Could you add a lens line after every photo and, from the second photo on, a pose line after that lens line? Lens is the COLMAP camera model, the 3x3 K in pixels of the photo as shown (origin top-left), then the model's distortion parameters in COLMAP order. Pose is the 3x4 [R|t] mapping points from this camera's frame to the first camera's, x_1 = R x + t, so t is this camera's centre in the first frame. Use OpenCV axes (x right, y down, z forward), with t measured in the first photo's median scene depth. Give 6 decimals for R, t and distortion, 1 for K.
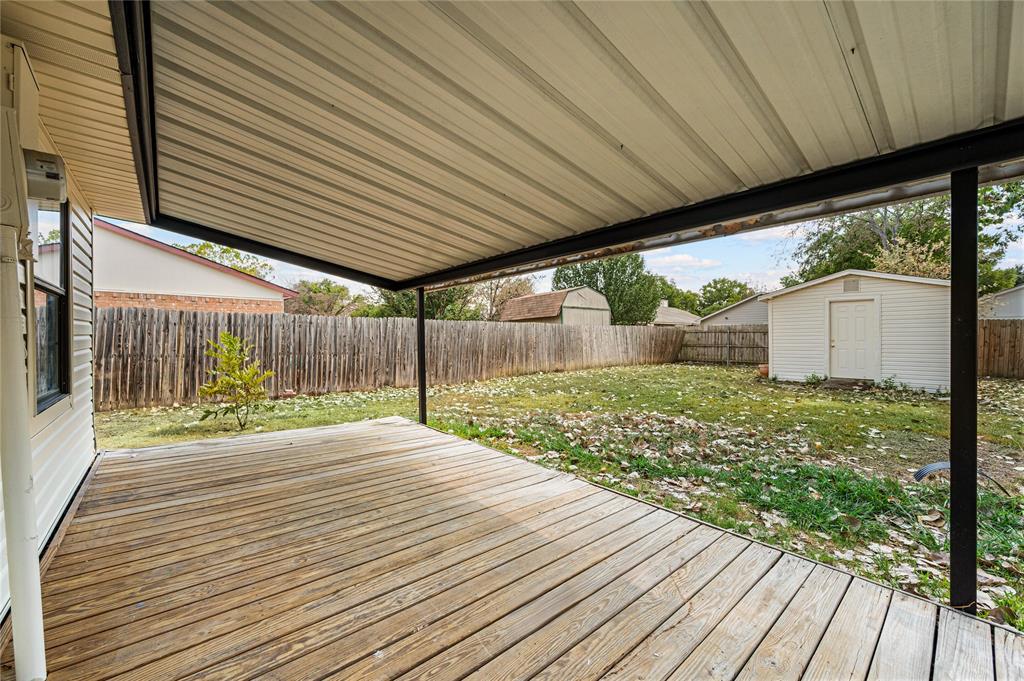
lens RADIAL K [[405.7, 0, 510.8], [0, 405.7, 336.5], [0, 0, 1]] dist [0.000022, -0.000091]
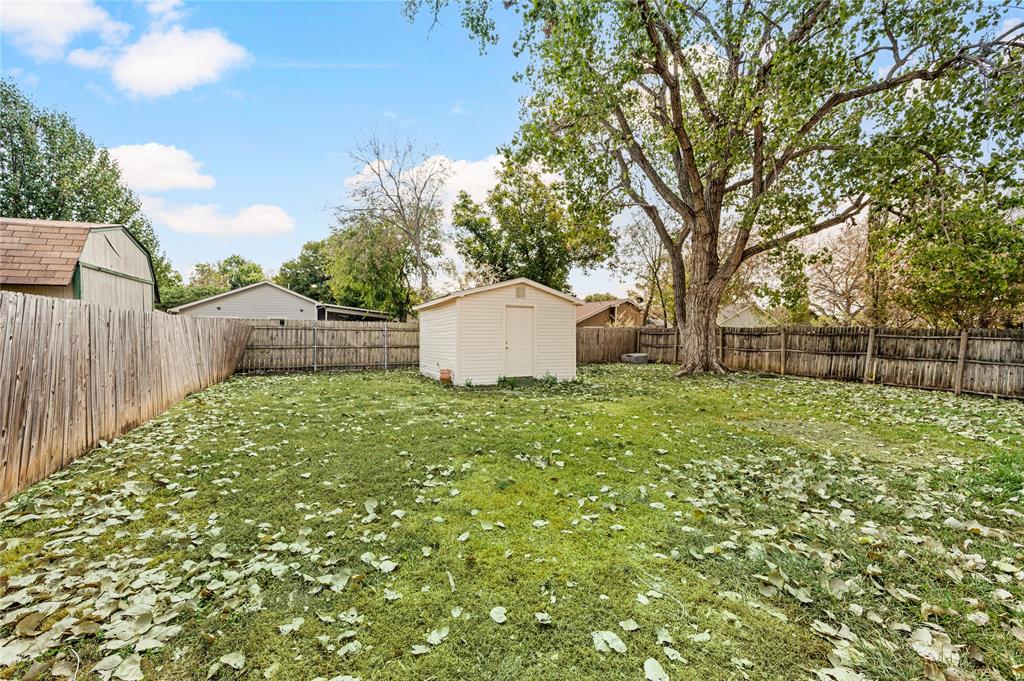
lens RADIAL K [[405.7, 0, 510.8], [0, 405.7, 336.5], [0, 0, 1]] dist [0.000022, -0.000091]
pose [[0.274922, -0.004448, 0.961456, -0.192316], [-0.013255, 0.999877, 0.008416, -0.013692], [-0.961375, -0.015058, 0.274829, 0.627886]]
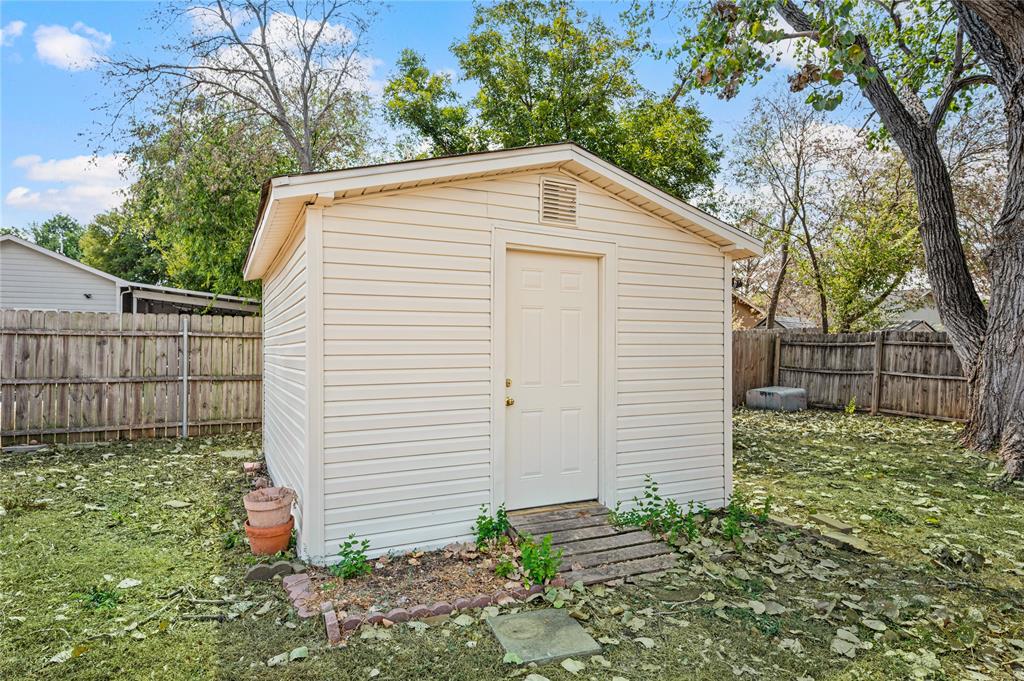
lens RADIAL K [[582.2, 0, 512.0], [0, 582.2, 340.5], [0, 0, 1]] dist [-0.000133, -0.000020]
pose [[0.254324, 0.004914, 0.967107, 0.352300], [-0.015541, 0.999879, -0.000993, -0.017596], [-0.966994, -0.014778, 0.254369, 0.799916]]
